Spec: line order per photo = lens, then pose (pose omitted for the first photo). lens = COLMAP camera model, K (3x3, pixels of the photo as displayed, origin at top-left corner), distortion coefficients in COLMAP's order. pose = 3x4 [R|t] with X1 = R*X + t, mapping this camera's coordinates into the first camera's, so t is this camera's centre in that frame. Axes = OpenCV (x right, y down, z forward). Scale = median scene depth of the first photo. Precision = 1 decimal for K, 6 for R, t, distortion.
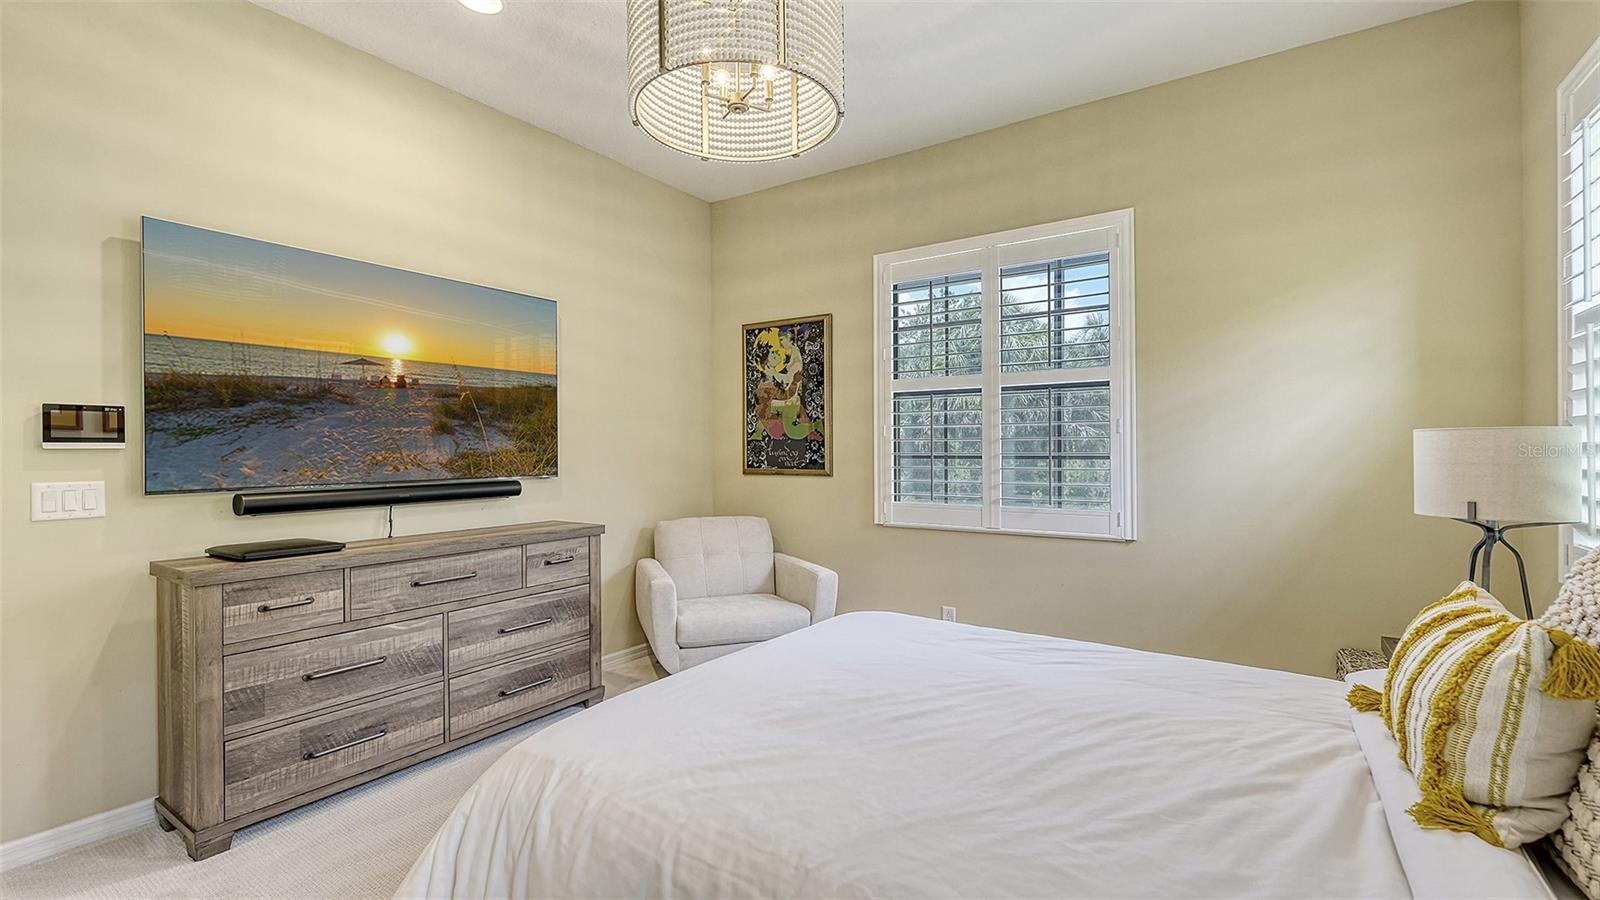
lens RADIAL K [[686.9, 0, 763.4], [0, 686.9, 446.2], [0, 0, 1]] dist [-0.004225, 0.002865]
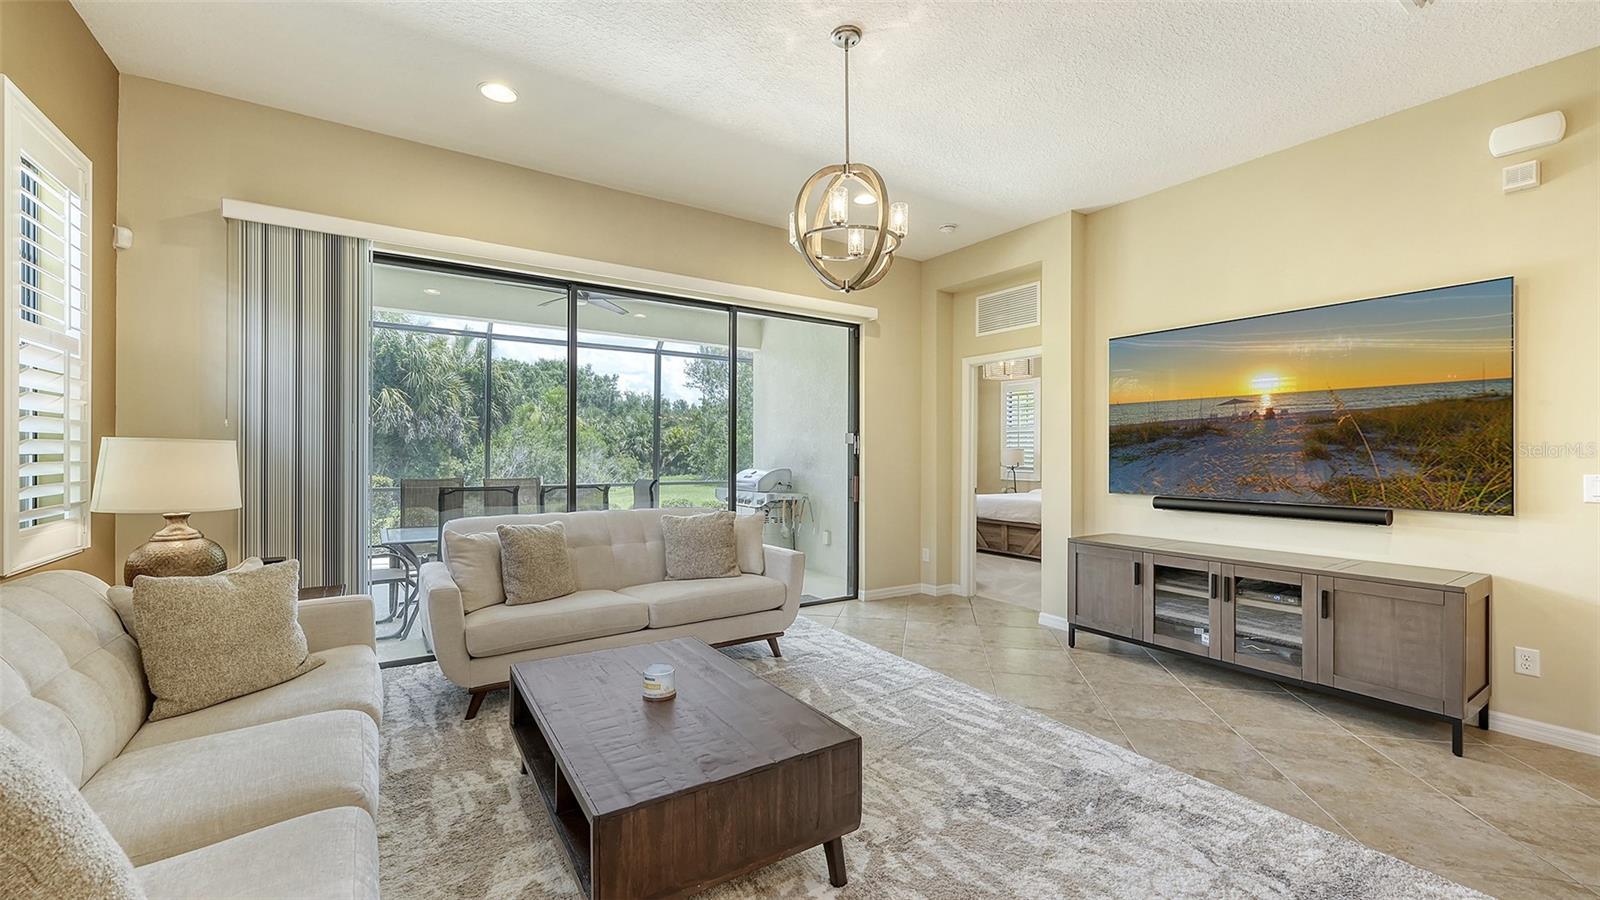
lens RADIAL K [[635.9, 0, 791.4], [0, 635.9, 457.1], [0, 0, 1]] dist [-0.006468, -0.002382]
pose [[-0.379873, 0.007690, -0.925006, 0.704171], [-0.000149, 0.999965, 0.008375, -0.028686], [0.925038, 0.003320, -0.379859, 0.627256]]
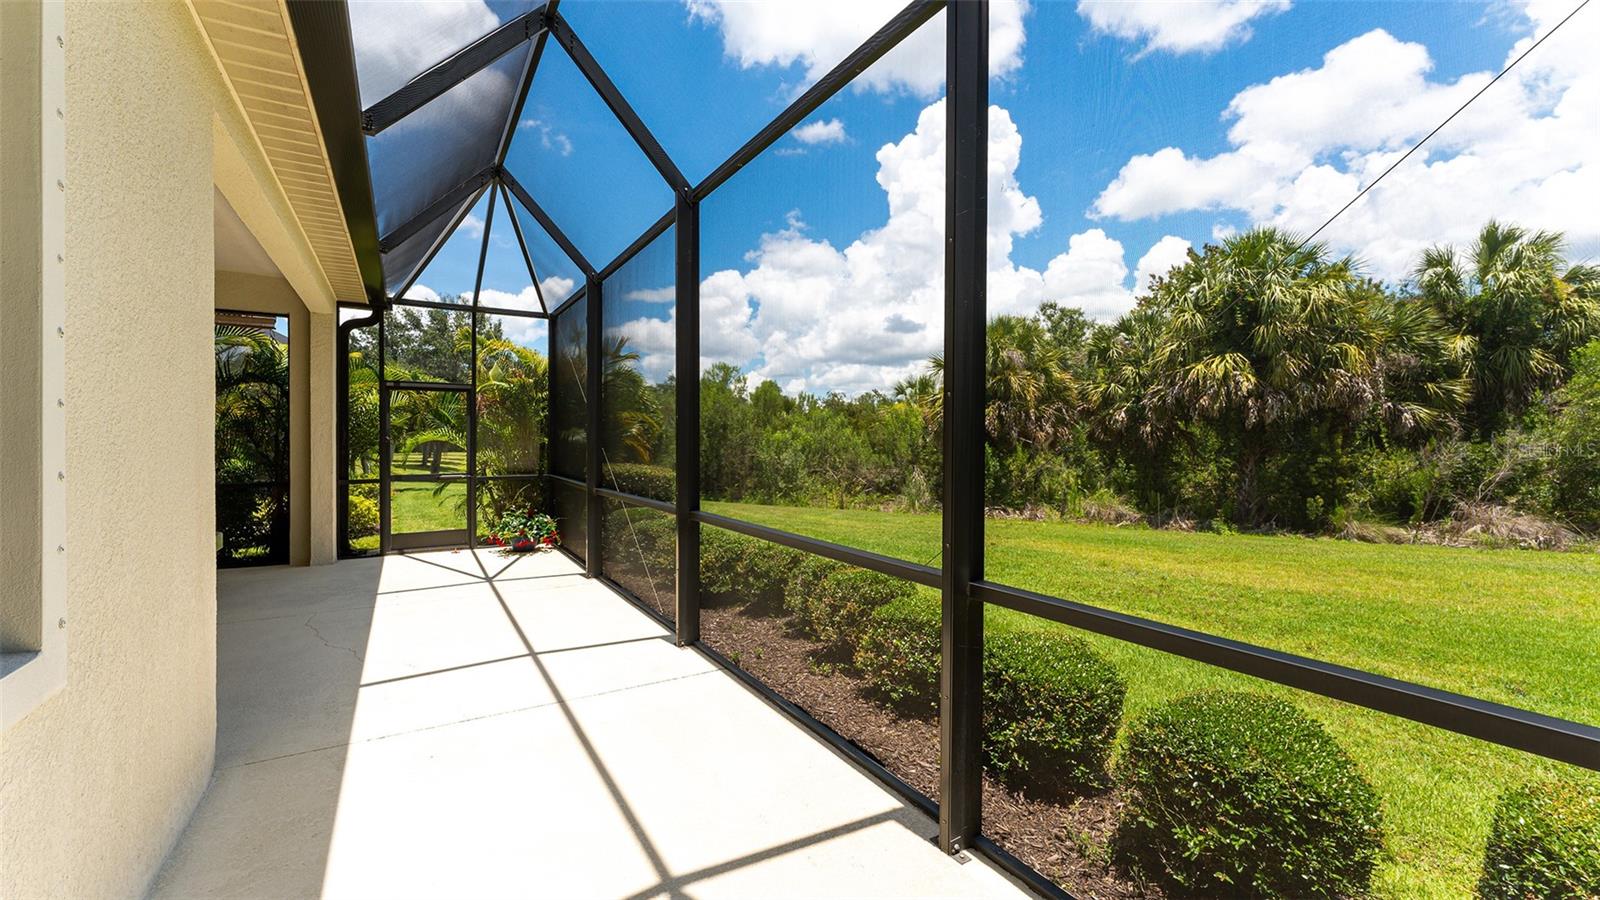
lens RADIAL K [[635.9, 0, 791.8], [0, 635.9, 445.8], [0, 0, 1]] dist [-0.006468, -0.002382]
pose [[-0.914735, 0.004523, 0.404028, -2.384192], [0.005812, 0.999981, 0.001964, -0.022317], [-0.404011, 0.004145, -0.914745, 0.012503]]
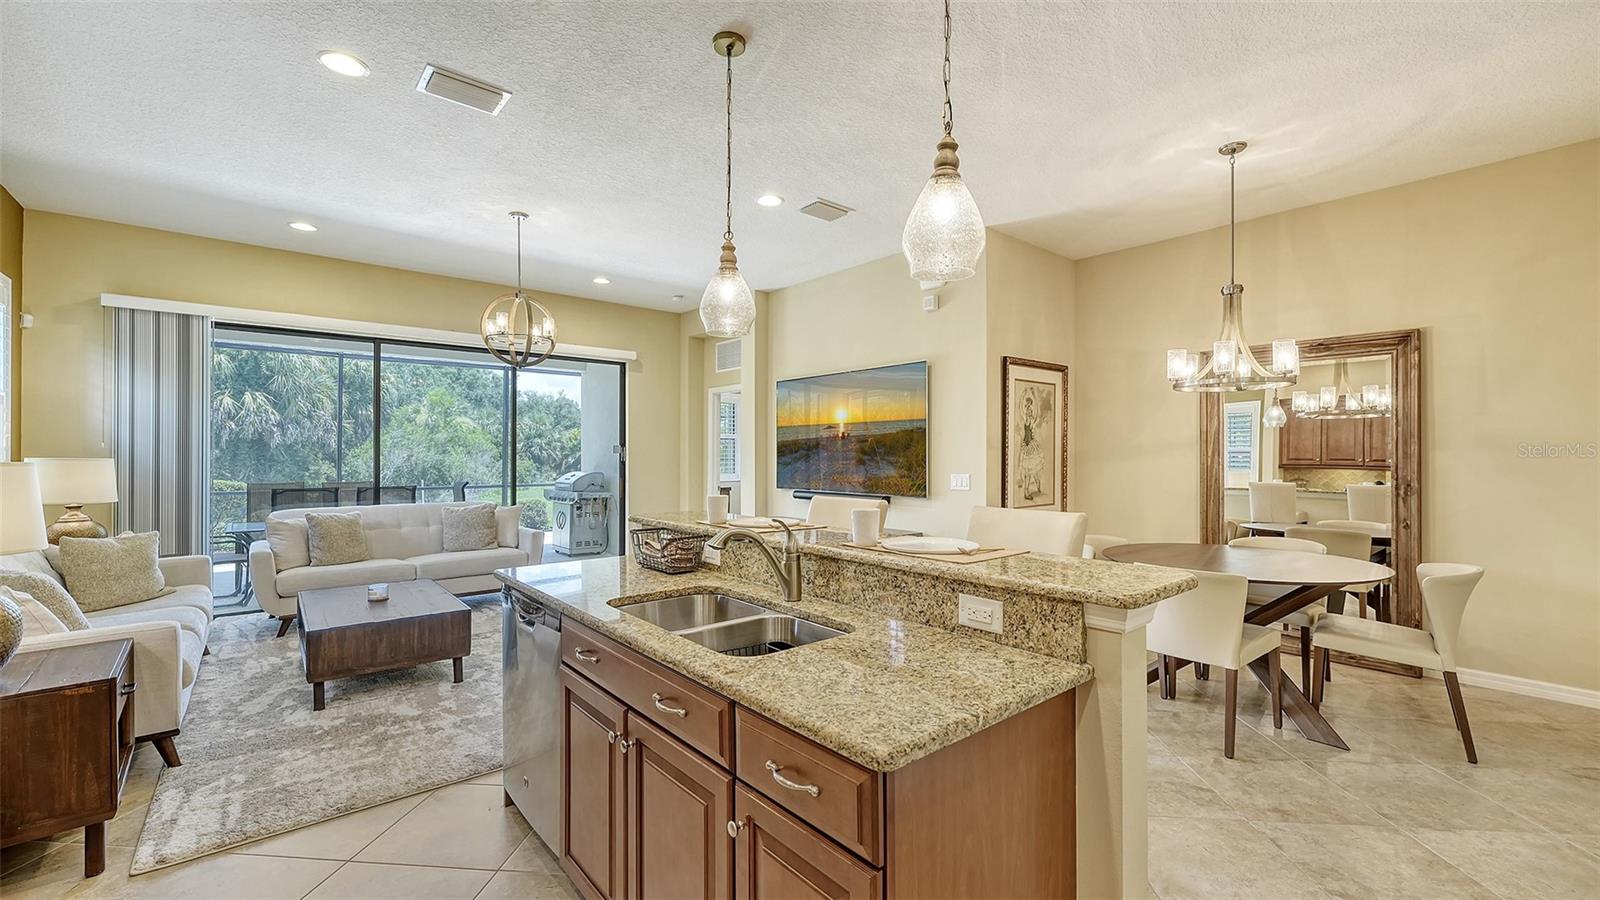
lens RADIAL K [[635.9, 0, 793.5], [0, 635.9, 452.5], [0, 0, 1]] dist [-0.006468, -0.002382]
pose [[-0.251981, 0.001775, -0.967731, 1.056674], [0.003555, 0.999993, 0.000908, -0.049243], [0.967726, -0.003211, -0.251985, 1.221749]]
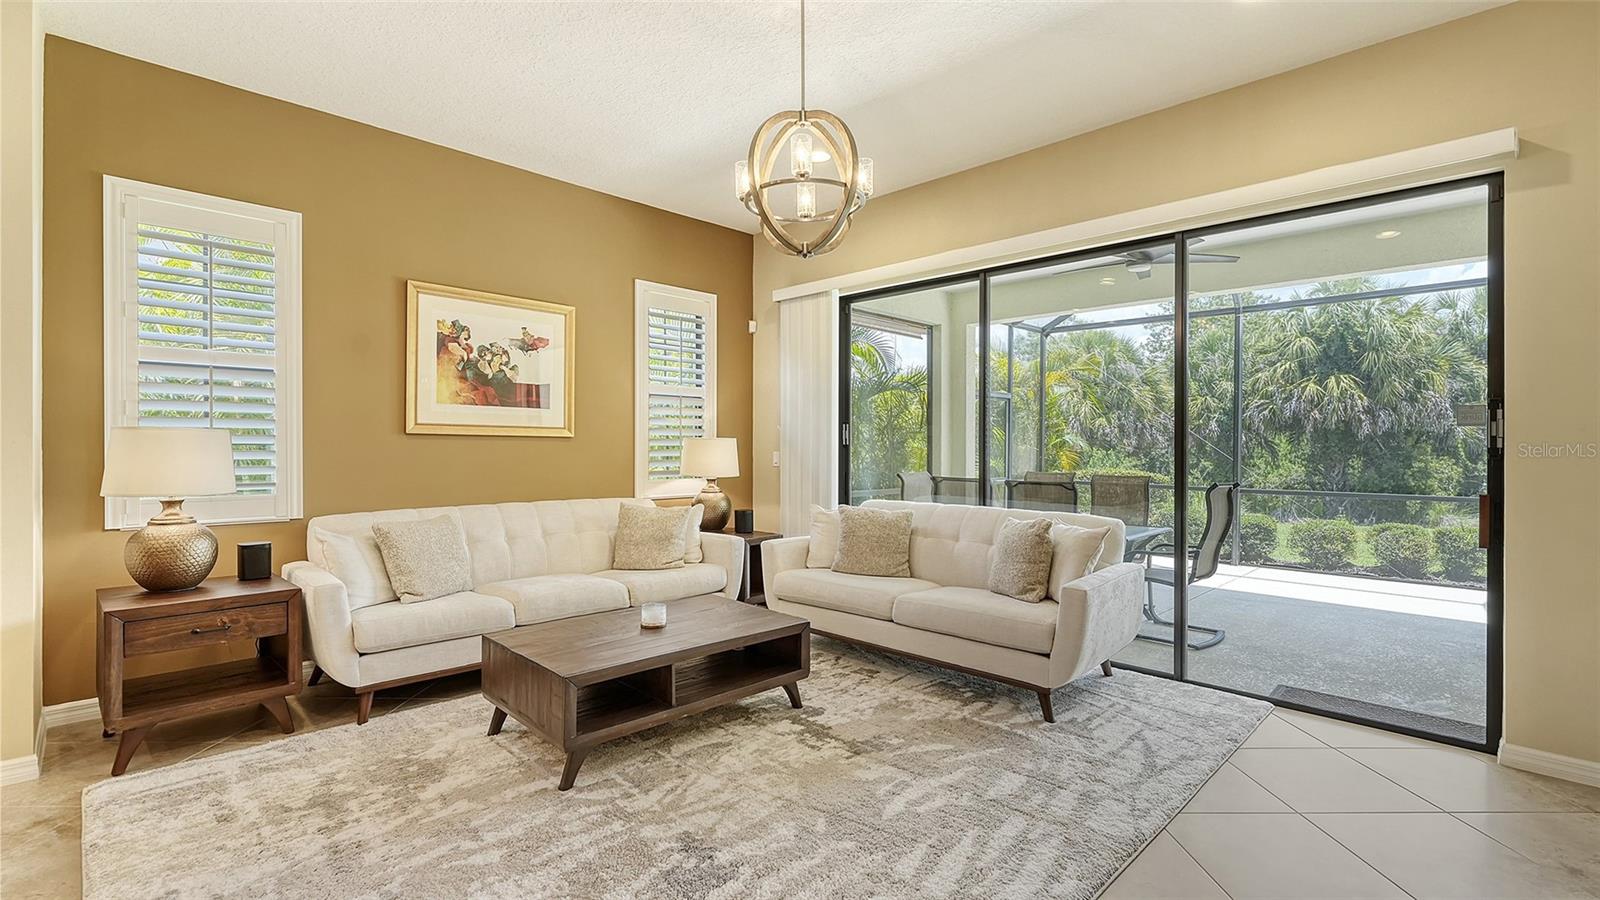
lens RADIAL K [[704.1, 0, 805.8], [0, 704.1, 447.5], [0, 0, 1]] dist [-0.001892, 0.000233]
pose [[-0.986358, -0.000737, 0.164615, -0.099214], [-0.001314, 0.999993, -0.003395, -0.020375], [-0.164611, -0.003565, -0.986352, 1.100570]]
